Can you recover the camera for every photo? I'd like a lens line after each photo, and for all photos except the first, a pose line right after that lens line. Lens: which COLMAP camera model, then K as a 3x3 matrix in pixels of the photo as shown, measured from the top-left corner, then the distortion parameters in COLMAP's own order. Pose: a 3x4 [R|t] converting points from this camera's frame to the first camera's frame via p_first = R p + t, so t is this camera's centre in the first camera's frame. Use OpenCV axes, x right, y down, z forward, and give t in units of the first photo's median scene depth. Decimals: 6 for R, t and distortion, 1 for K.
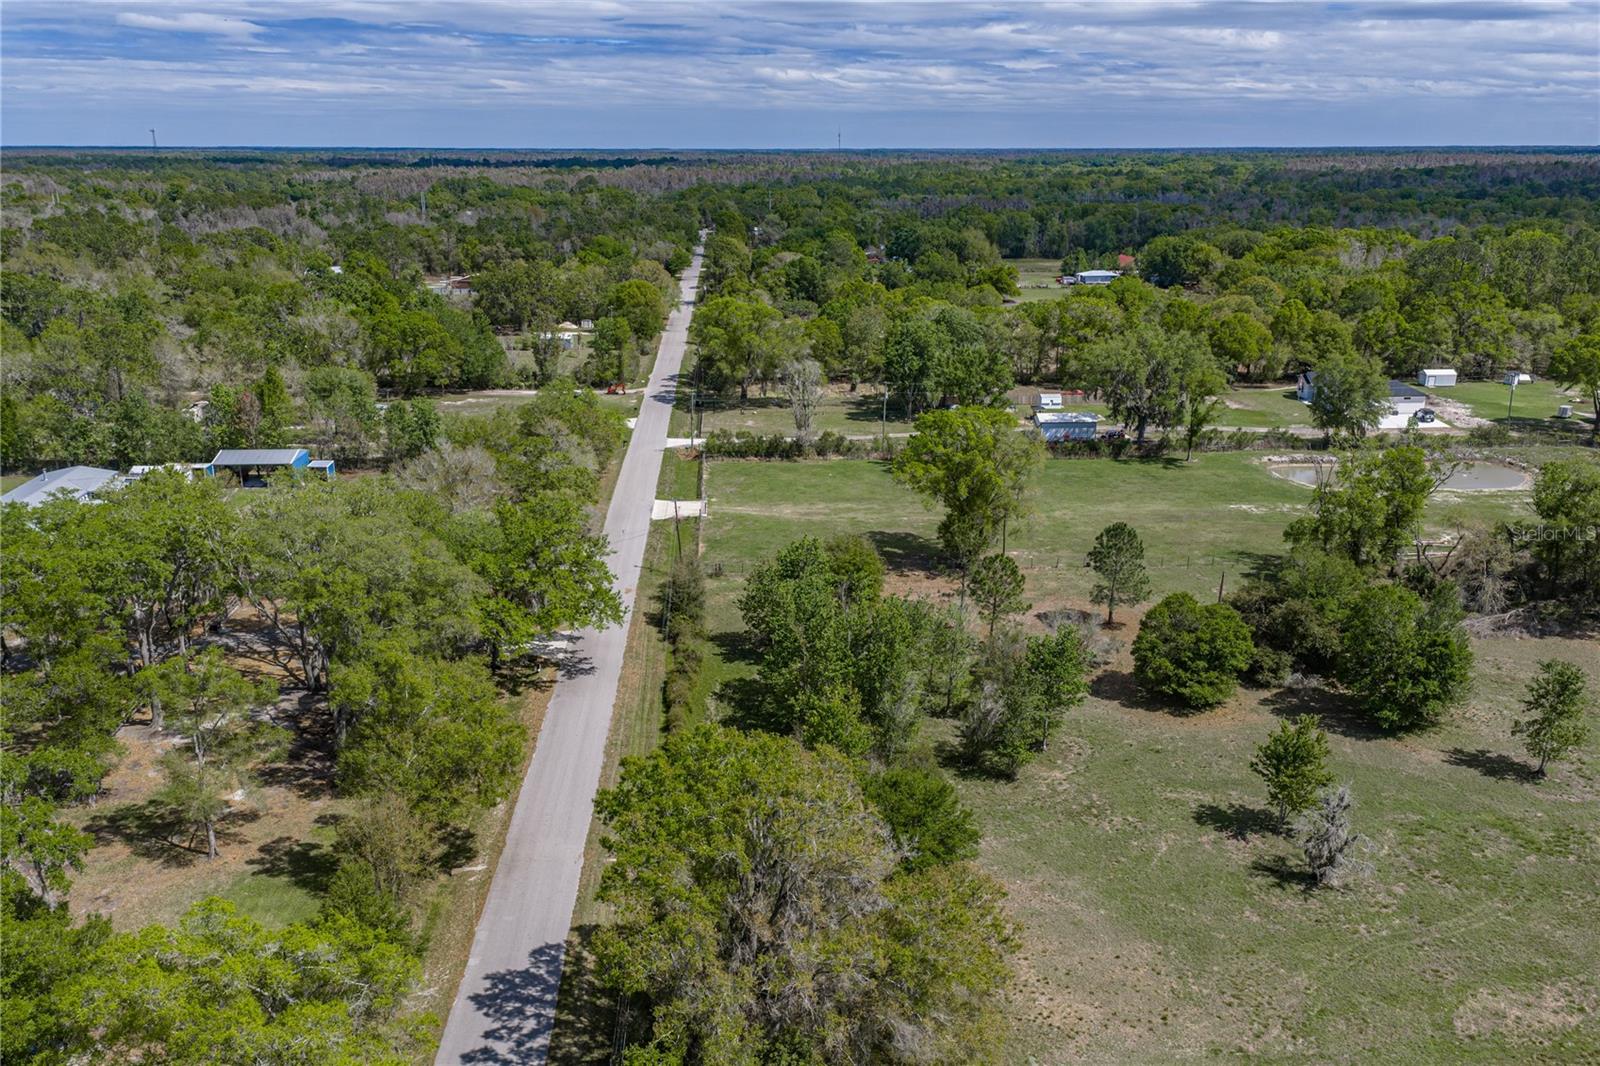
lens RADIAL K [[1316.4, 0, 801.5], [0, 1316.4, 528.4], [0, 0, 1]] dist [0.047486, -0.039839]
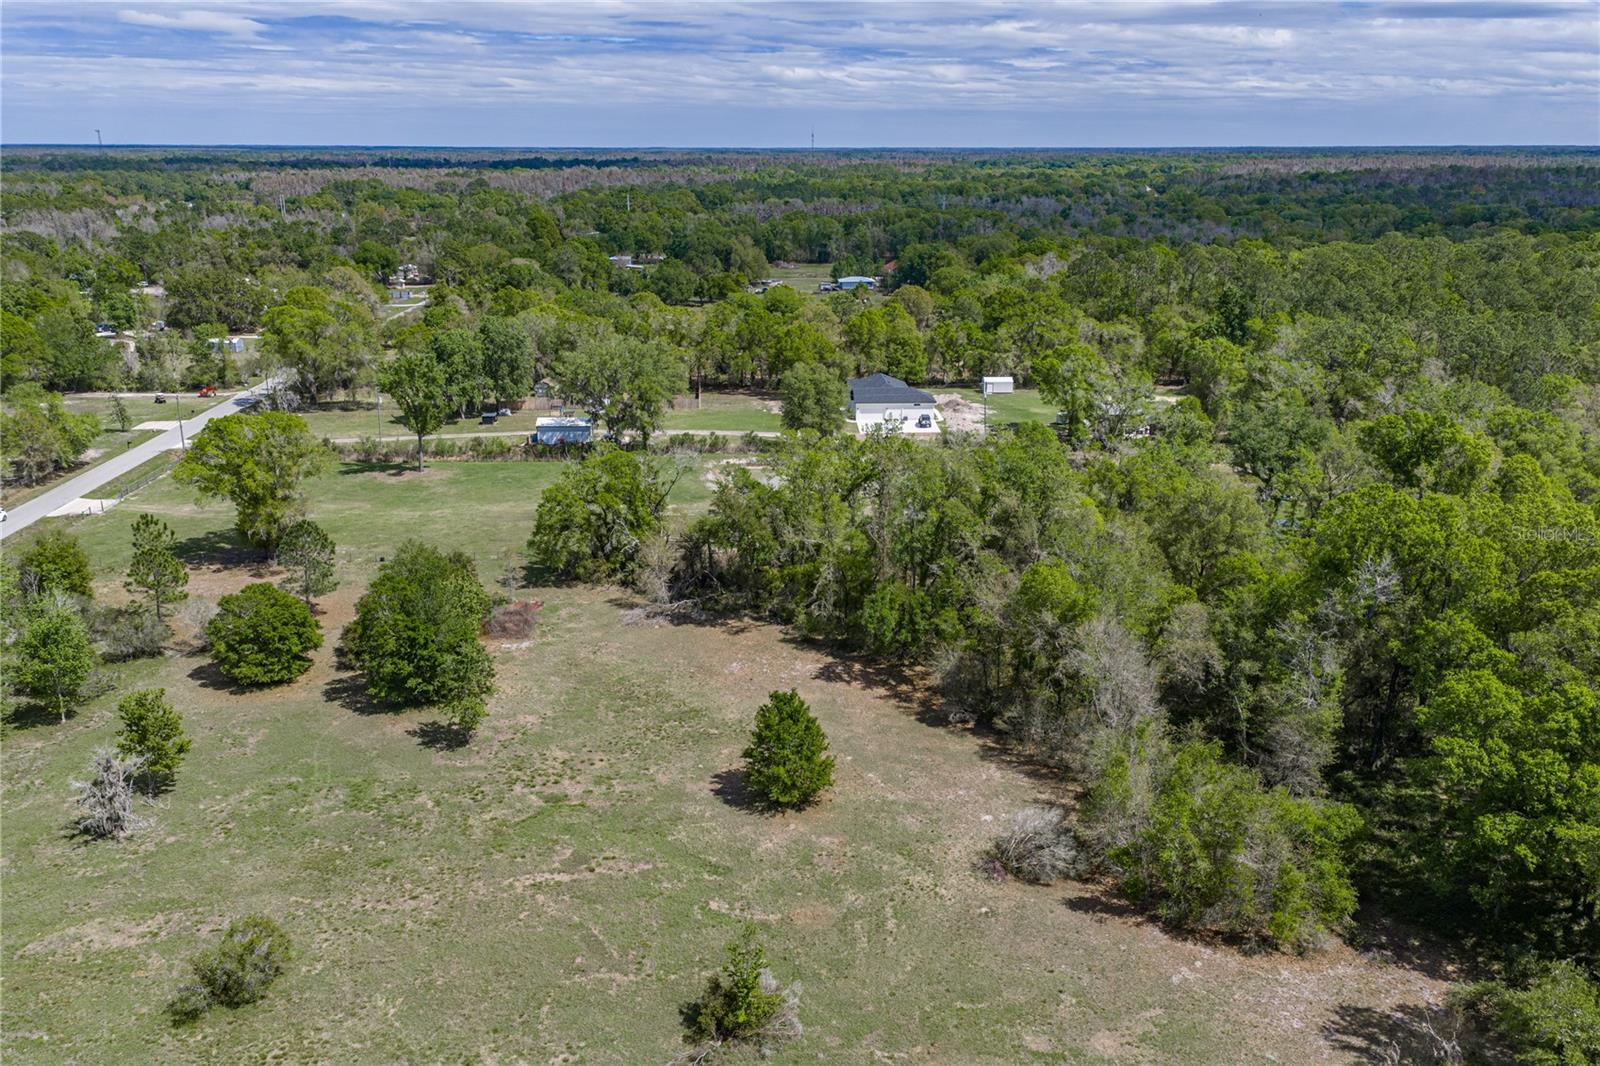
lens RADIAL K [[1306.5, 0, 799.6], [0, 1306.5, 557.5], [0, 0, 1]] dist [0.036076, -0.020573]
pose [[0.999983, 0.002909, -0.004973, 0.412621], [-0.002792, 0.999723, 0.023383, -0.000081], [0.005039, -0.023368, 0.999714, -0.055087]]
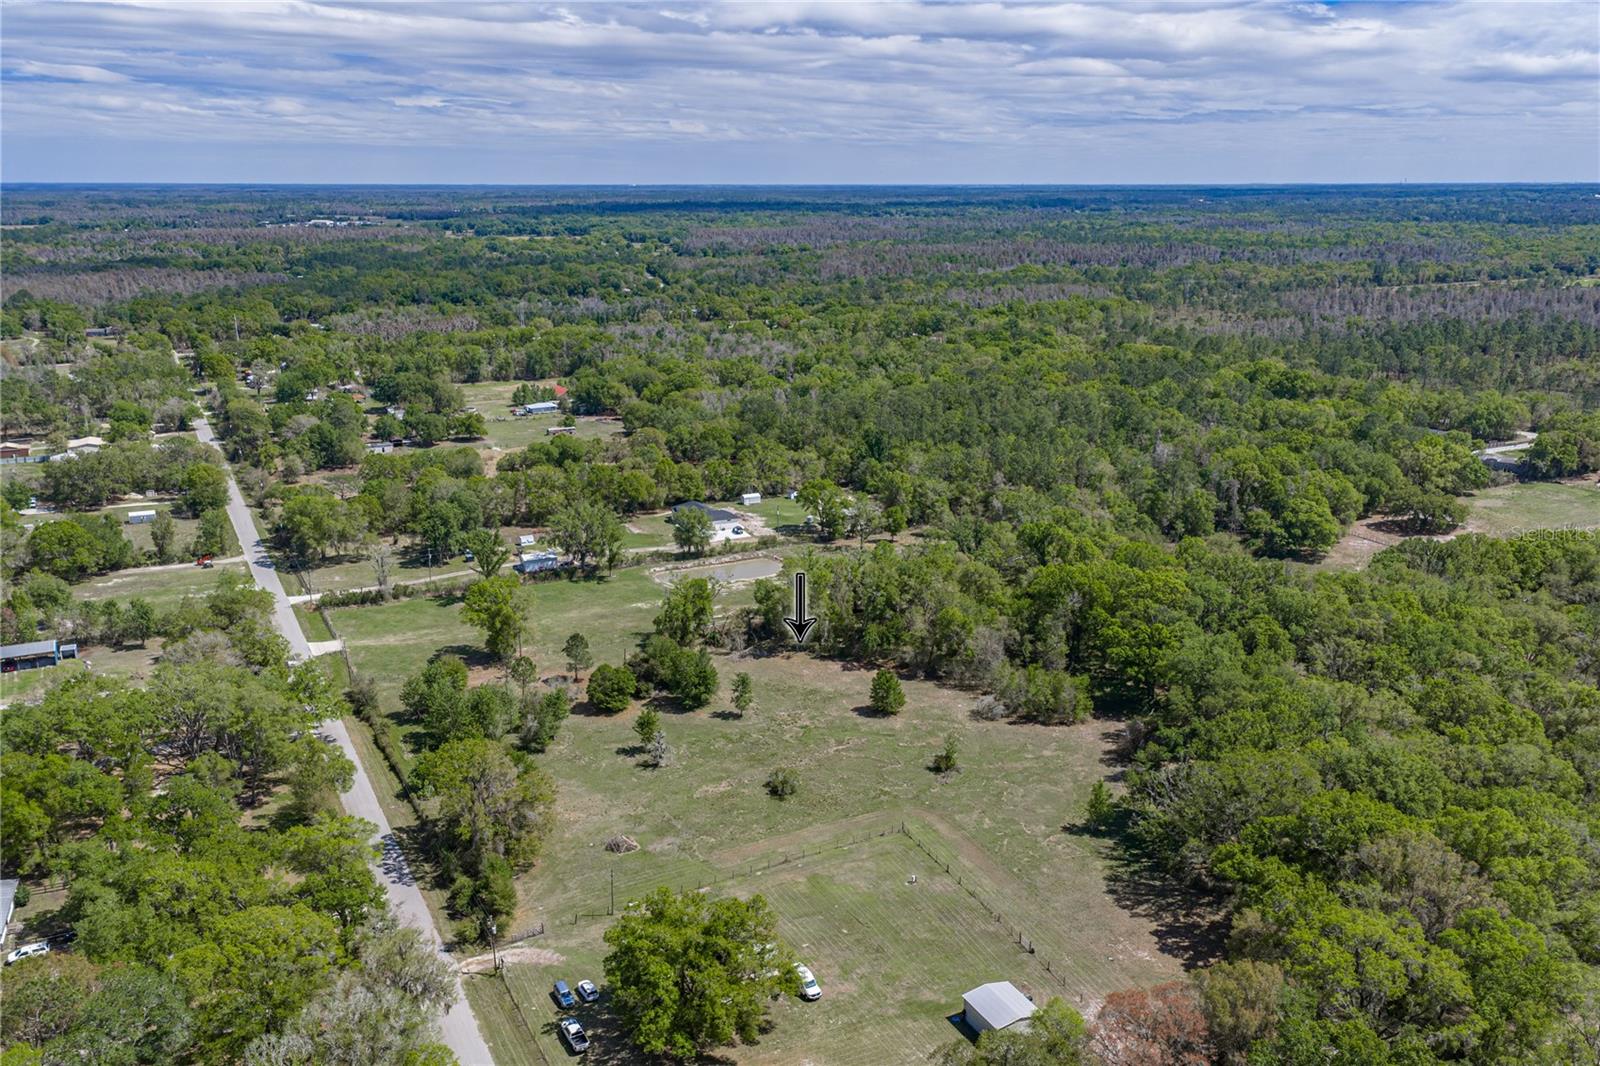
lens RADIAL K [[1306.5, 0, 799.6], [0, 1306.5, 557.5], [0, 0, 1]] dist [0.036076, -0.020573]
pose [[0.914571, -0.109990, 0.389182, -0.153547], [0.111257, 0.993603, 0.019358, -0.080660], [-0.388821, 0.025595, 0.920958, -0.704965]]
